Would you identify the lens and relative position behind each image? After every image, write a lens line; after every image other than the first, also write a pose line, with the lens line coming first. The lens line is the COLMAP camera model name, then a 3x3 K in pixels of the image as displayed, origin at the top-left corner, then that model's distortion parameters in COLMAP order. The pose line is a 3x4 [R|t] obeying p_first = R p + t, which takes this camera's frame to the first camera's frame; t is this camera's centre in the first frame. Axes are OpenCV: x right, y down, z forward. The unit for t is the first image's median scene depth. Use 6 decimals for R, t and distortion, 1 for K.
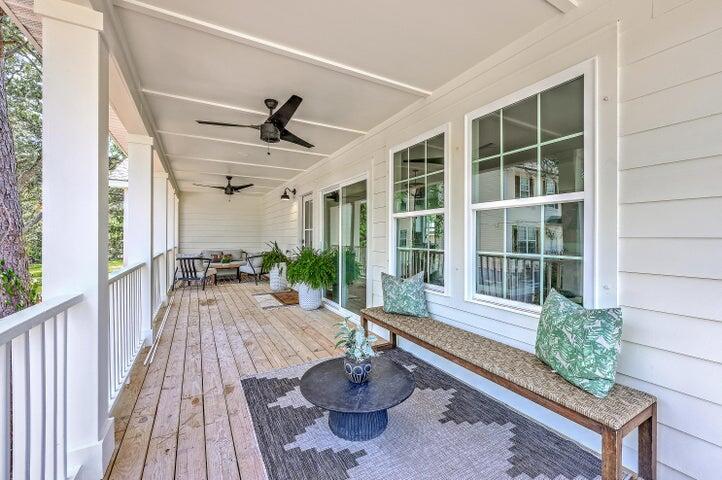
lens RADIAL K [[296.7, 0, 359.9], [0, 296.7, 241.4], [0, 0, 1]] dist [0.001217, 0.000006]
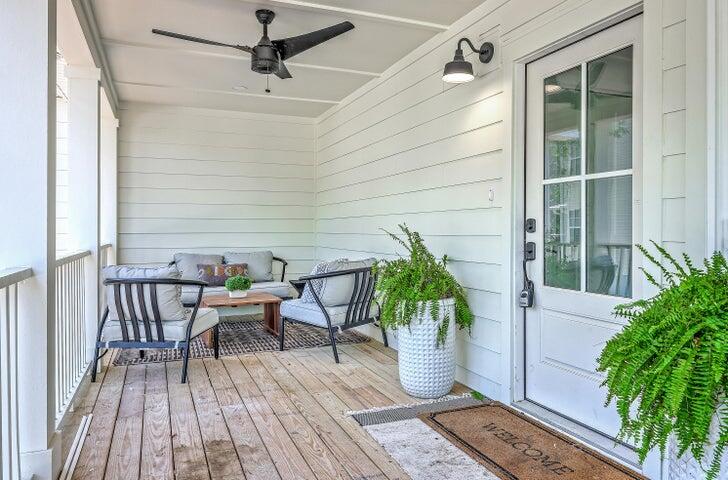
lens RADIAL K [[528.3, 0, 365.3], [0, 528.3, 236.7], [0, 0, 1]] dist [0.015782, 0.004287]
pose [[0.991581, 0.000652, -0.129490, -0.259925], [-0.000521, 0.999999, 0.001046, 0.009536], [0.129491, -0.000969, 0.991580, 0.461252]]
